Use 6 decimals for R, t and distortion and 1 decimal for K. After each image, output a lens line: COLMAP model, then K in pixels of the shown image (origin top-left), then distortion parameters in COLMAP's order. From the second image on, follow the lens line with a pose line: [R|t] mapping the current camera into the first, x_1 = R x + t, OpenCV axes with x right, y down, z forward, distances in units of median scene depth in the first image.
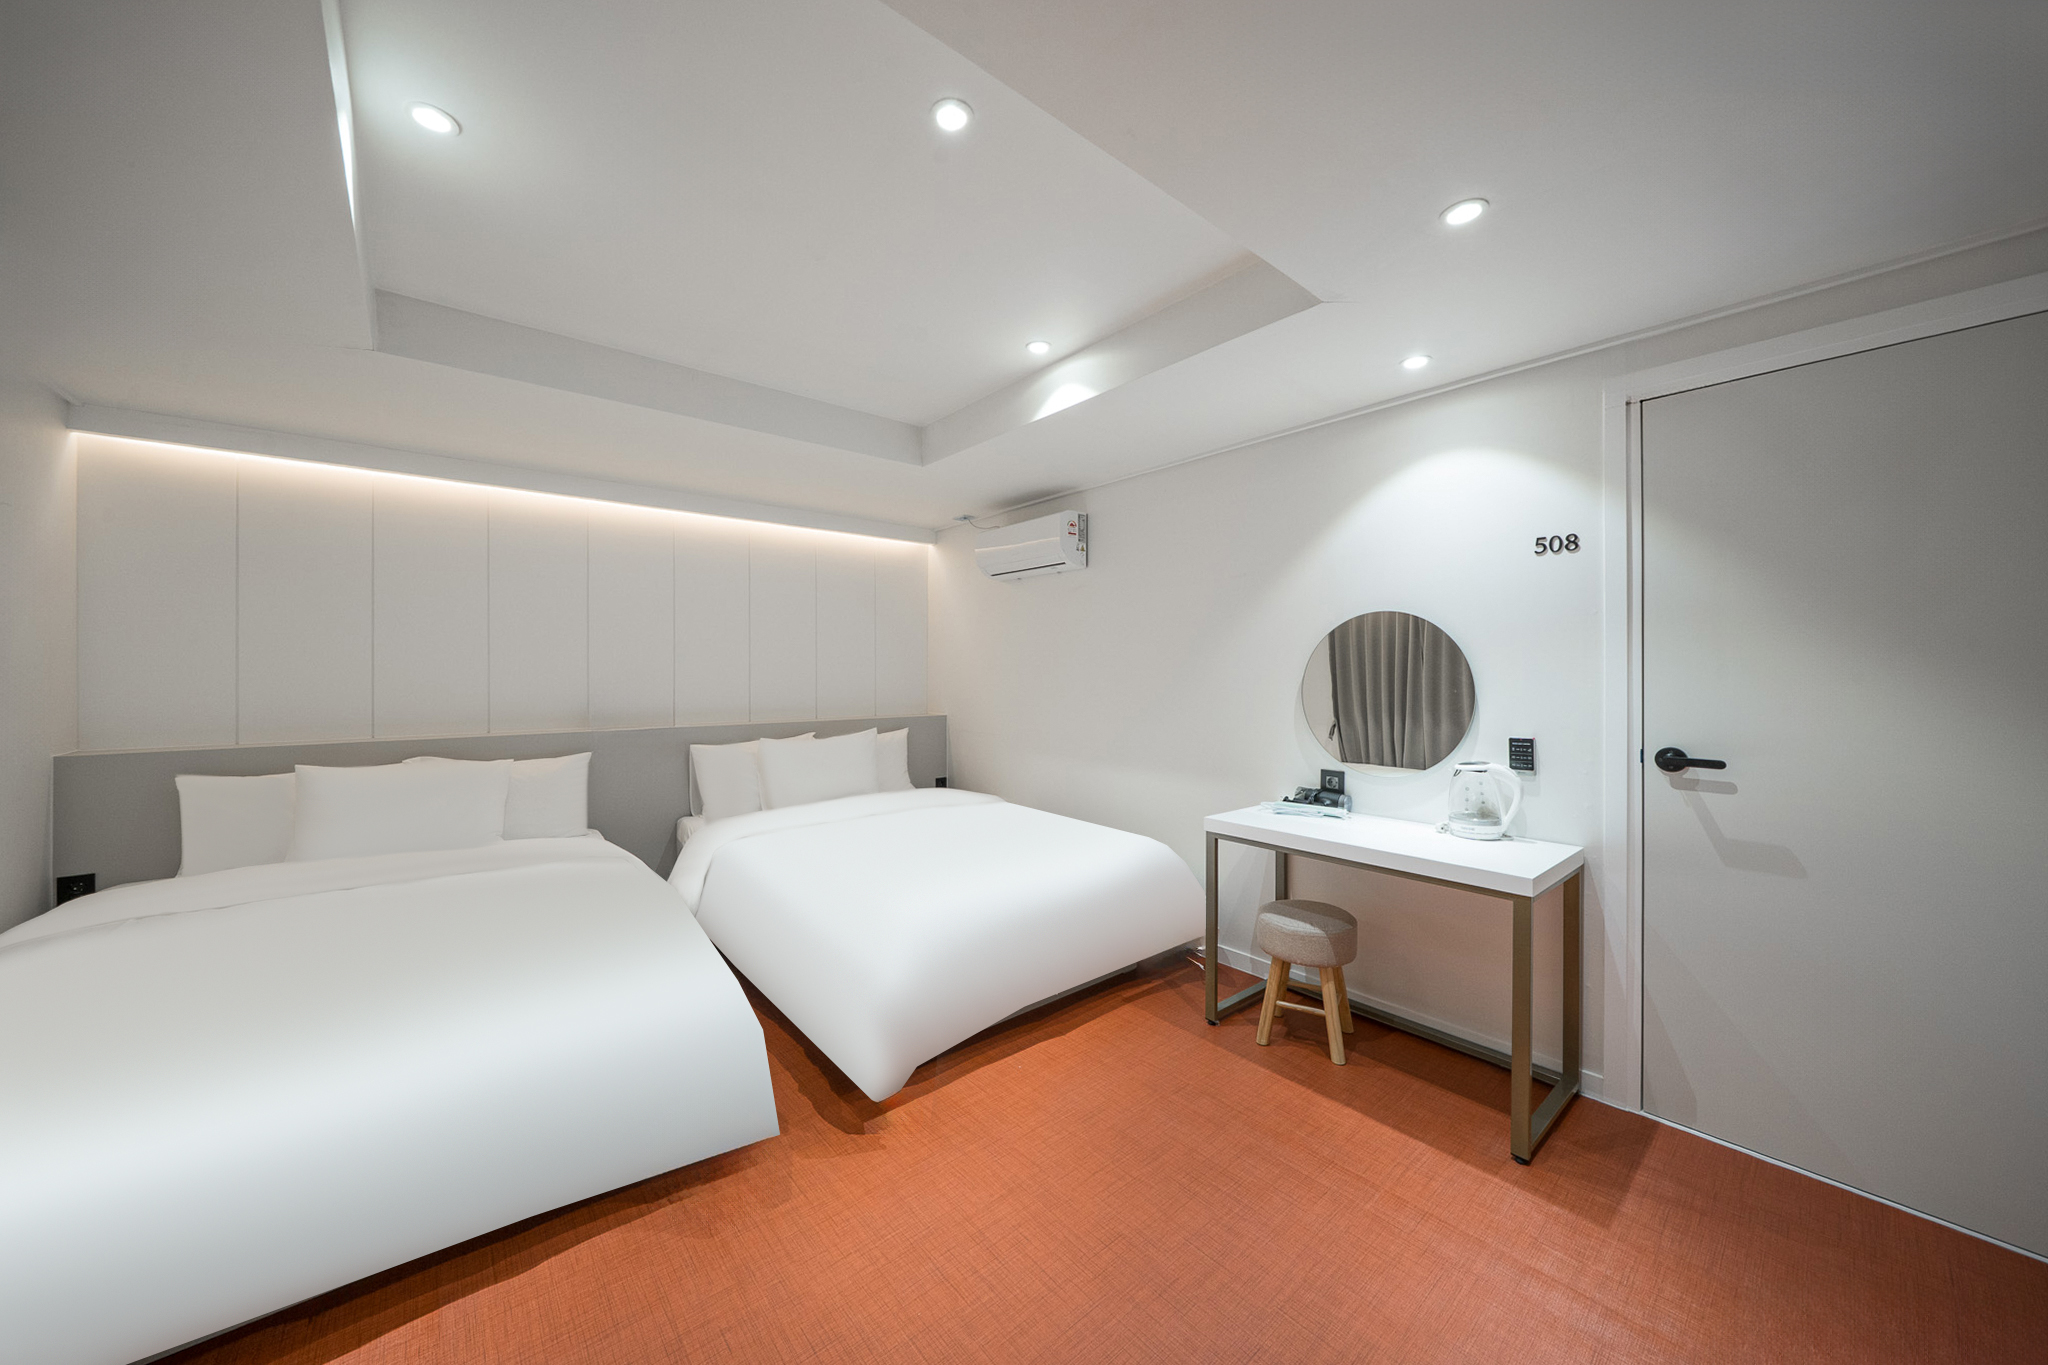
lens RADIAL K [[699.2, 0, 1024.0], [0, 699.2, 682.5], [0, 0, 1]] dist [0.000603, 0.000045]
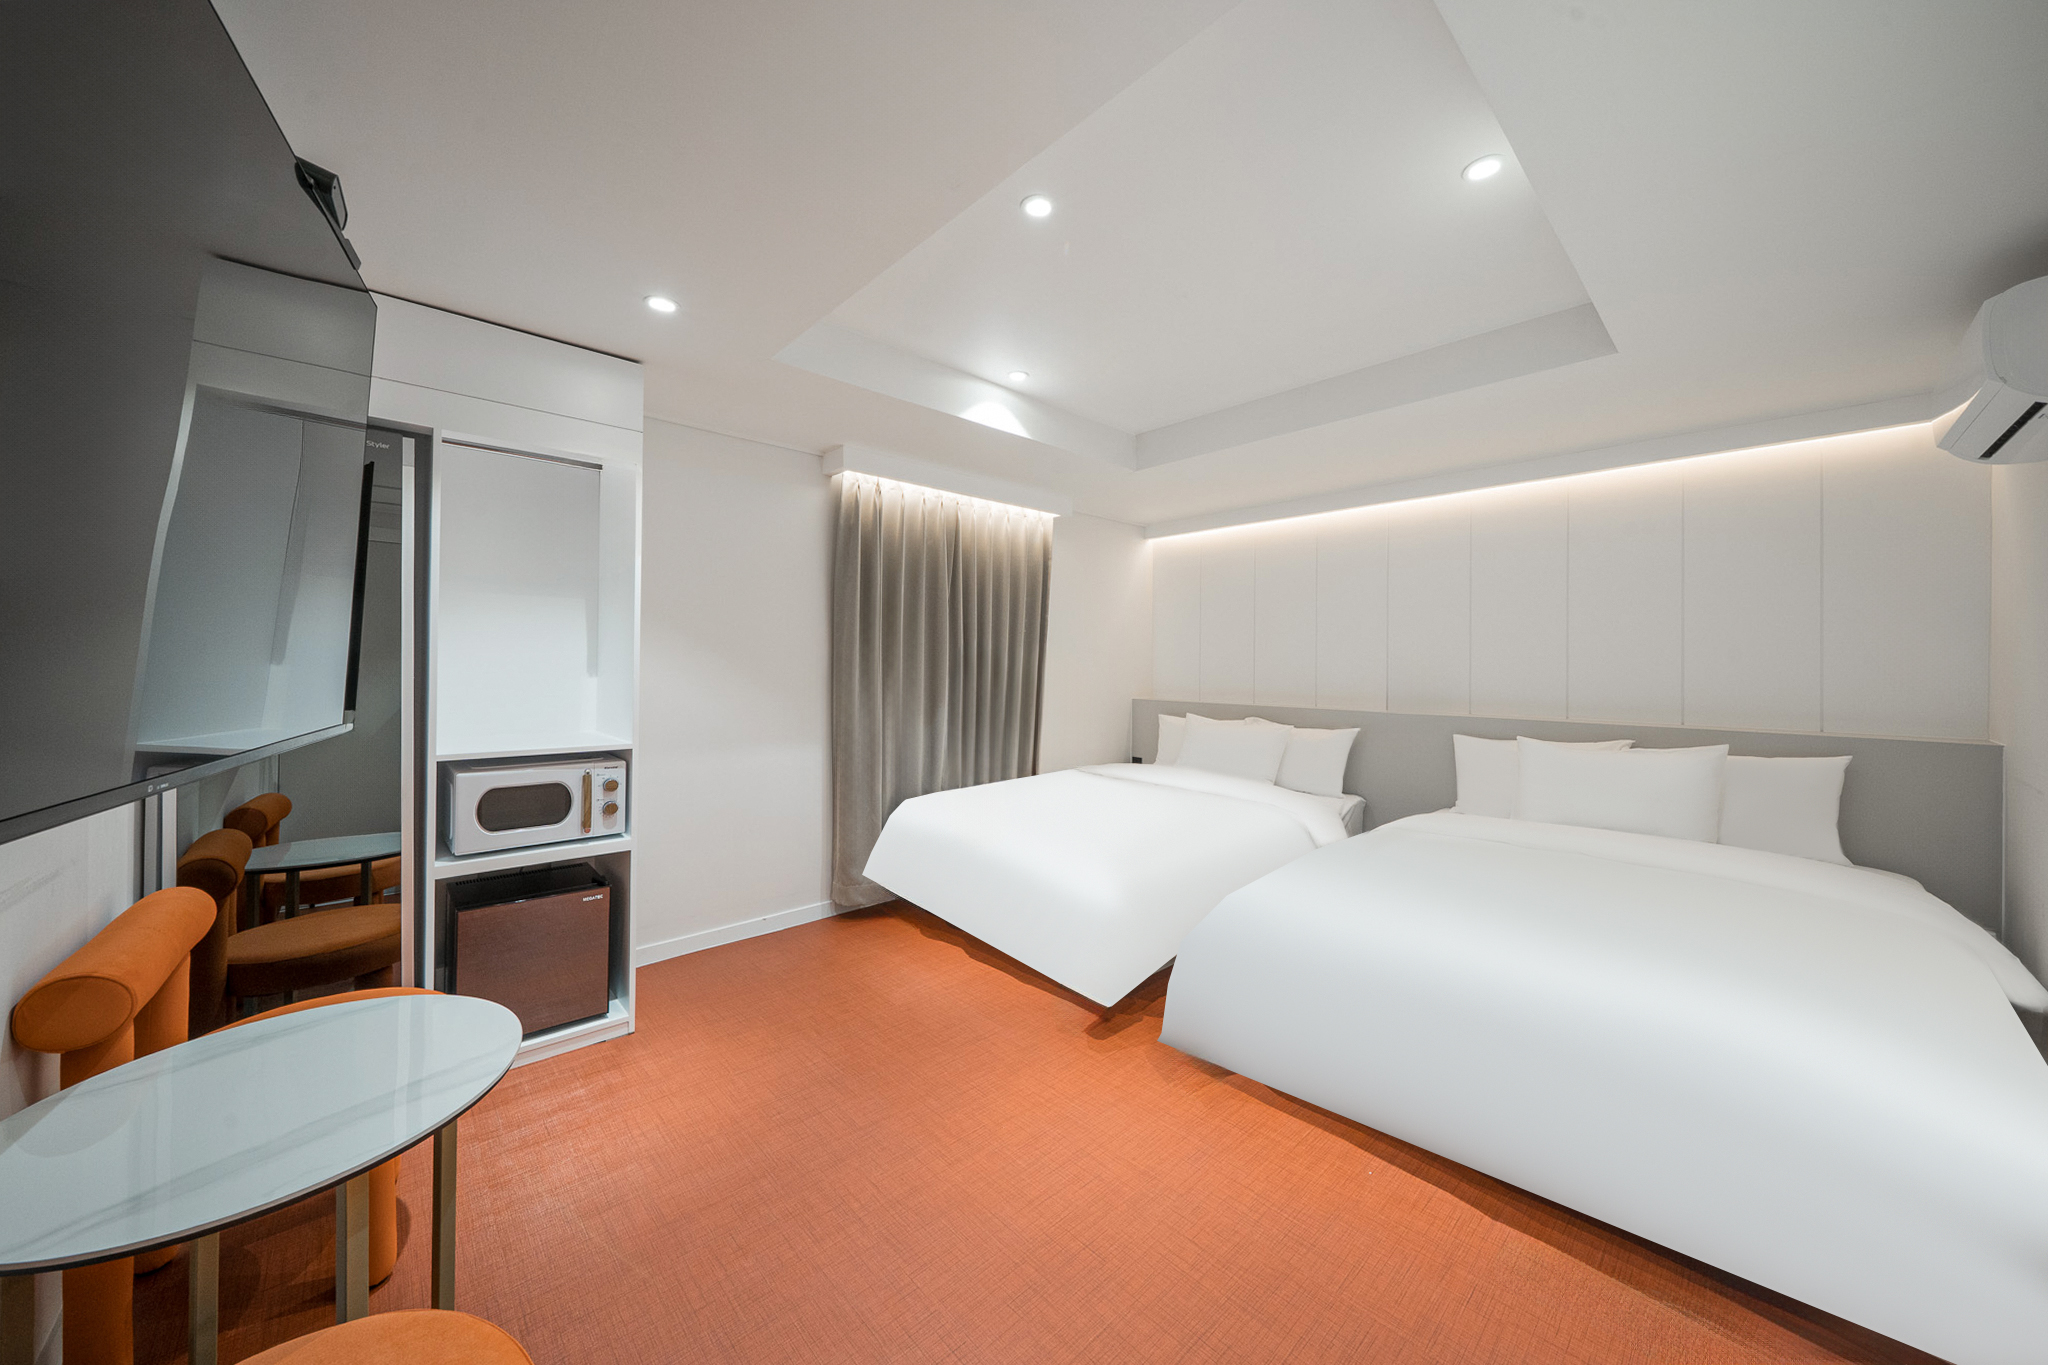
lens RADIAL K [[699.2, 0, 1024.0], [0, 699.2, 682.5], [0, 0, 1]] dist [0.000603, 0.000045]
pose [[0.060058, 0.034252, -0.997607, 0.455989], [-0.013506, 0.999347, 0.033499, -0.005956], [0.998104, 0.011462, 0.060481, 0.361263]]
